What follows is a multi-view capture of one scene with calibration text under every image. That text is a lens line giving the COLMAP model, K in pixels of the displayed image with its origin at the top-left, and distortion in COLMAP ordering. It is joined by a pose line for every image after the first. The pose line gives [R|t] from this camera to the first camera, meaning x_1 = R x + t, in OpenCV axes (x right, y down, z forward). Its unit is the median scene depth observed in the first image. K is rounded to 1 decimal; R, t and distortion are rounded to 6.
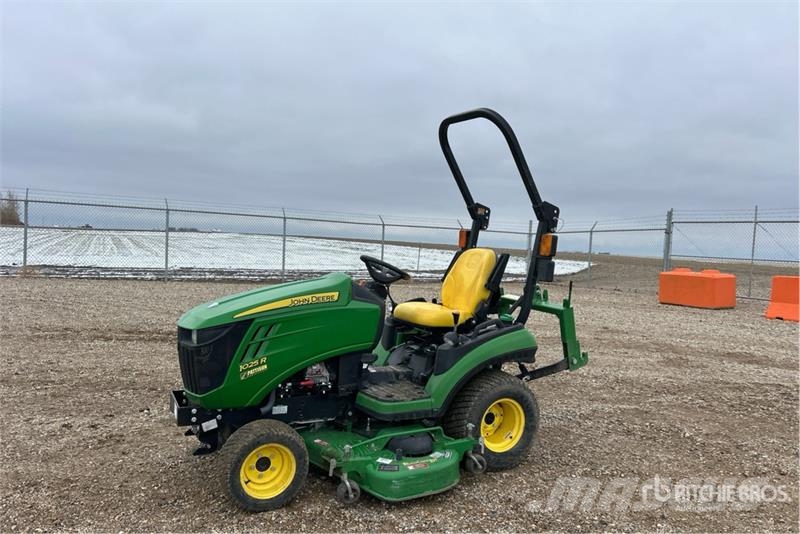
lens RADIAL K [[593.1, 0, 414.2], [0, 593.1, 271.7], [0, 0, 1]] dist [0.062046, -0.074801]
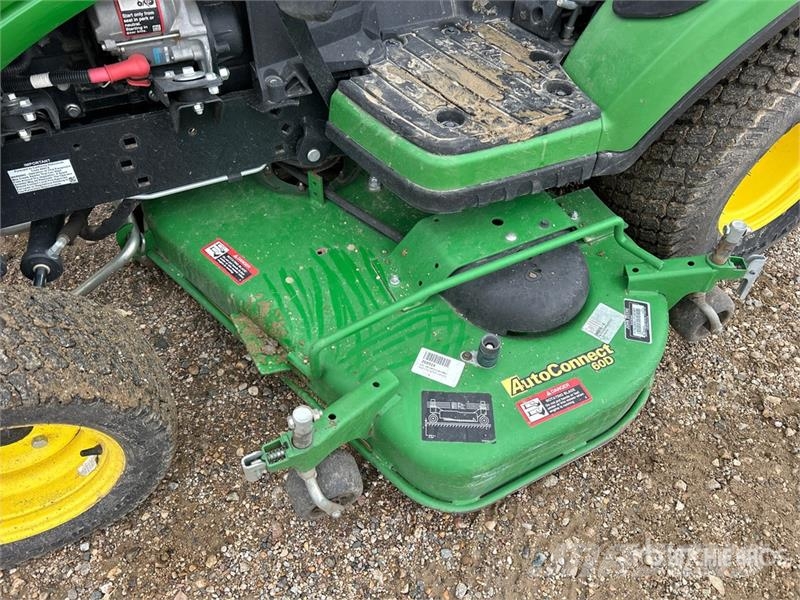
lens RADIAL K [[593.0, 0, 395.9], [0, 593.0, 299.3], [0, 0, 1]] dist [0.064947, -0.085145]
pose [[0.999867, 0.011640, -0.011451, -0.057746], [-0.000051, 0.703545, 0.710651, 0.070914], [0.016328, -0.710555, 0.703452, 0.692756]]
